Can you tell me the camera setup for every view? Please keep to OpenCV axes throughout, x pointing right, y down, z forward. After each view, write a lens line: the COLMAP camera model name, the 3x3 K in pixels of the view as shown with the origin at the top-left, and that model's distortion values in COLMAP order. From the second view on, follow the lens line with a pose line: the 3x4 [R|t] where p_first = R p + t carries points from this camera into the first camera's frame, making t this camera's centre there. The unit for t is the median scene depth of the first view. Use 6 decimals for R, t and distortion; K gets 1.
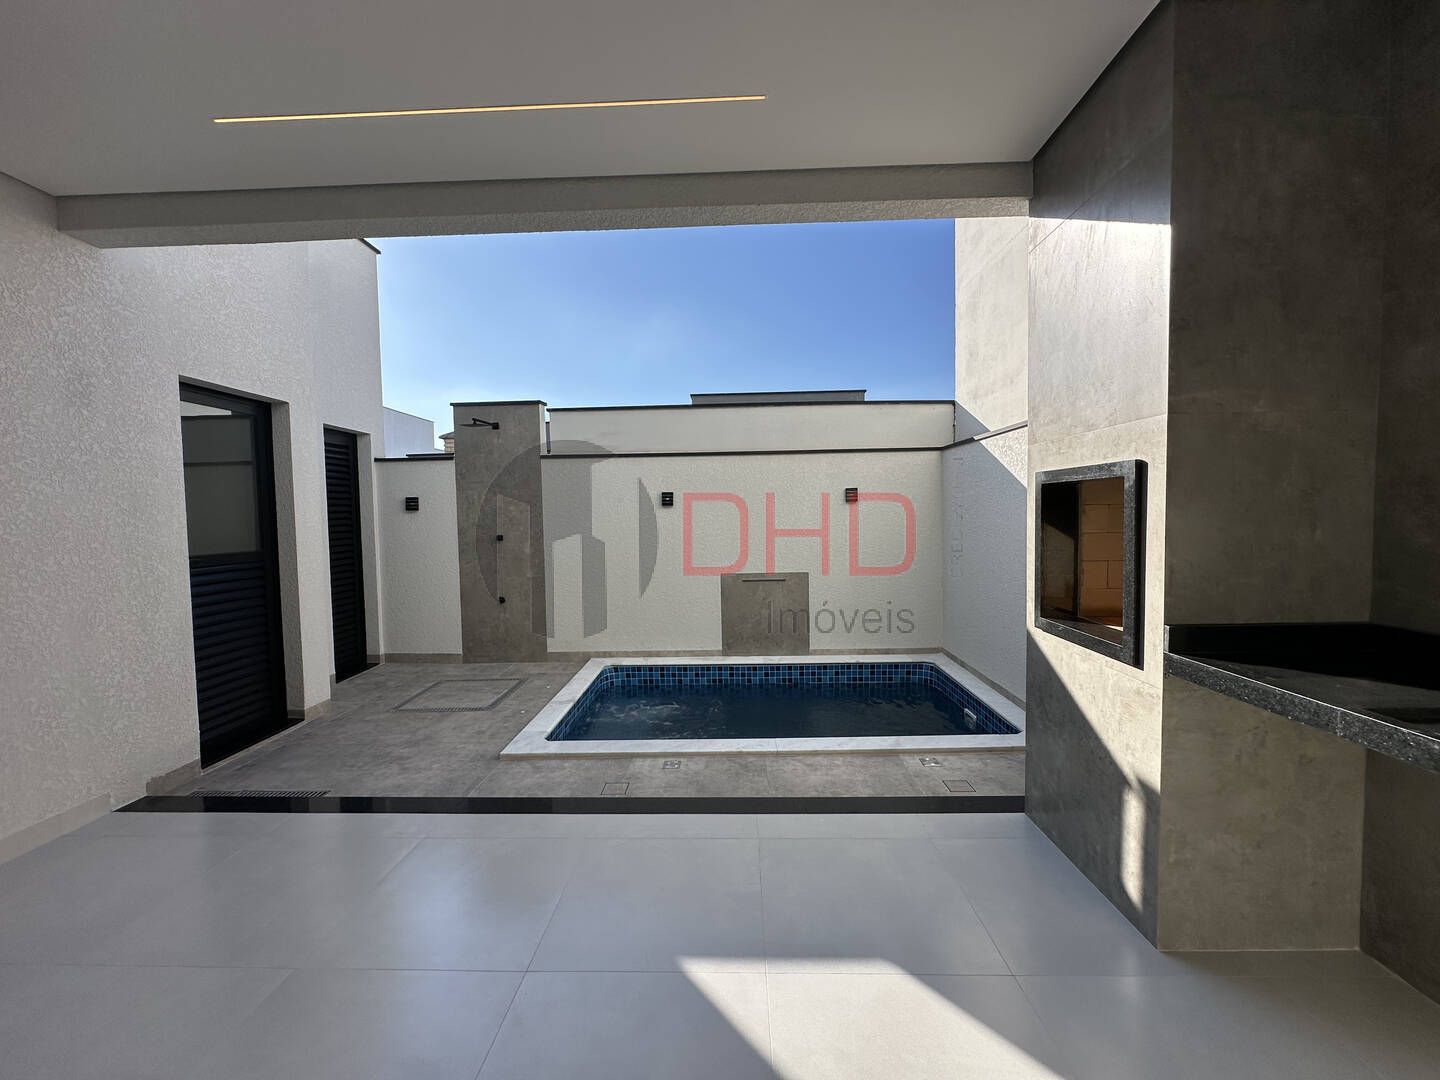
lens RADIAL K [[573.7, 0, 720.1], [0, 573.7, 538.5], [0, 0, 1]] dist [-0.008400, 0.002057]
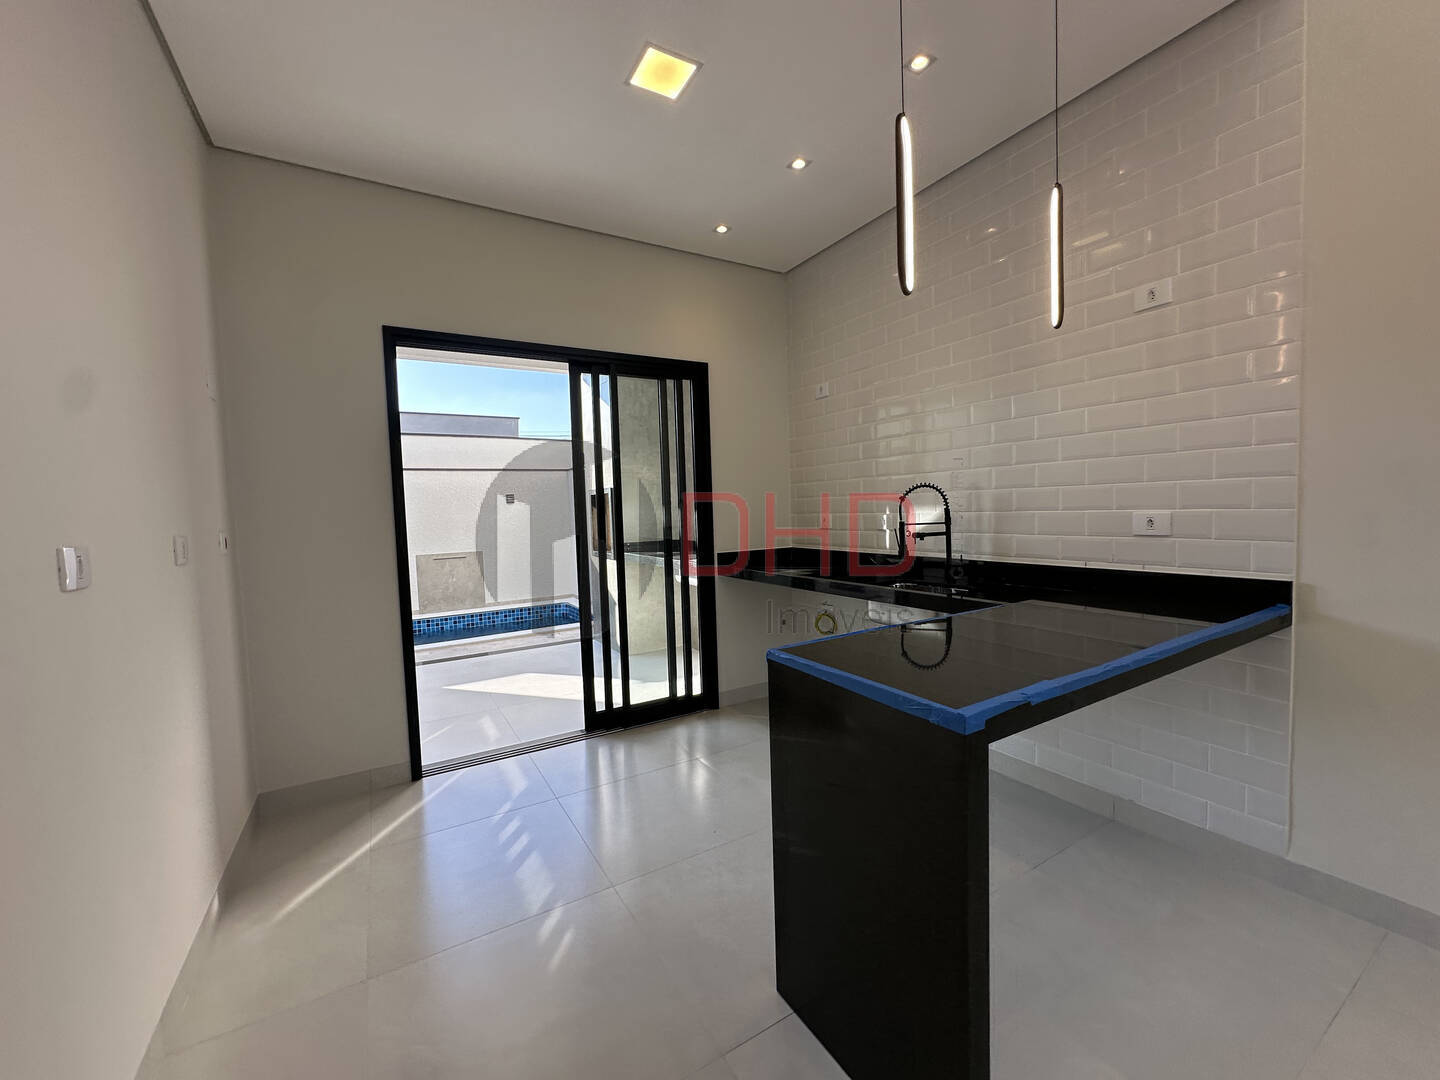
lens RADIAL K [[573.7, 0, 718.6], [0, 573.7, 542.5], [0, 0, 1]] dist [-0.008400, 0.002057]
pose [[0.843407, -0.042126, 0.535621, -0.143686], [0.041275, 0.999056, 0.013583, 0.047931], [-0.535688, 0.010651, 0.844349, -0.674646]]
